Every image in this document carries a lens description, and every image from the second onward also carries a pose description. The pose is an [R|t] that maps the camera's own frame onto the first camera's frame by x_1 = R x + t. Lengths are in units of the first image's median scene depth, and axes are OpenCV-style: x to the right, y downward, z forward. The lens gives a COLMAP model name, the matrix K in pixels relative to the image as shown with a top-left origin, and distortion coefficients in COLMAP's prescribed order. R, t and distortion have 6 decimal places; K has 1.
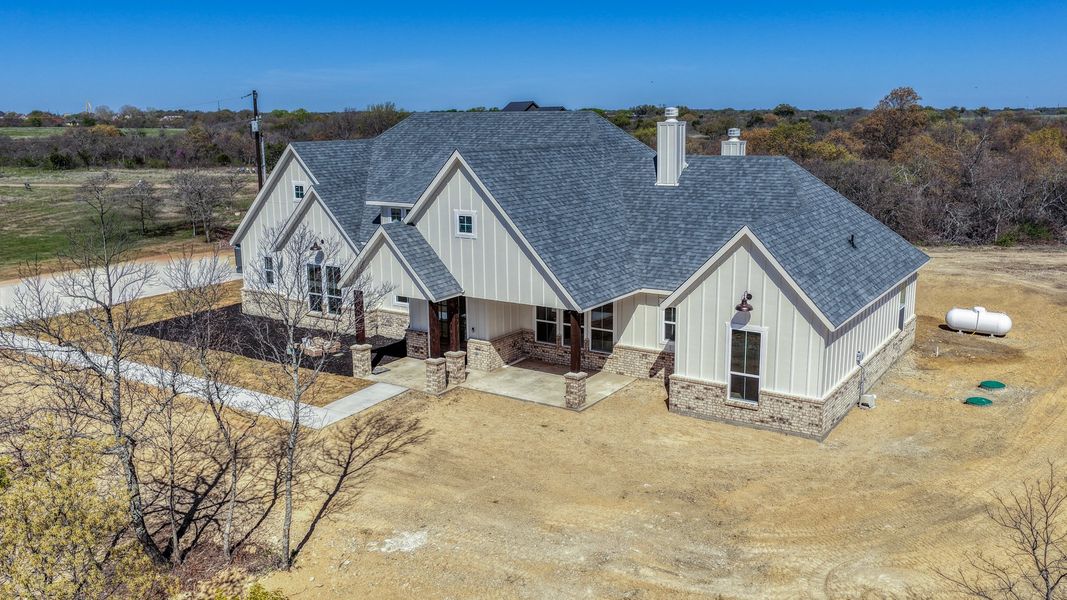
lens RADIAL K [[871.7, 0, 534.0], [0, 871.7, 300.4], [0, 0, 1]] dist [-0.001290, -0.000101]
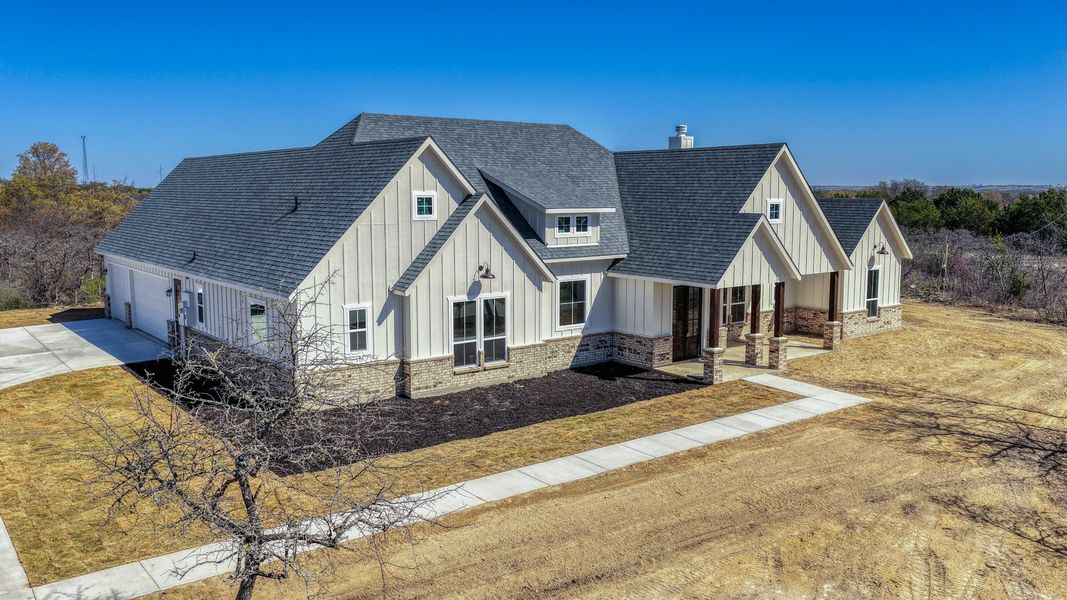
lens RADIAL K [[871.7, 0, 533.3], [0, 871.7, 299.1], [0, 0, 1]] dist [-0.001290, -0.000101]
pose [[0.325962, -0.105526, 0.939475, -0.960441], [0.192690, 0.980306, 0.043256, -0.066304], [-0.925537, 0.166927, 0.339876, 0.716483]]
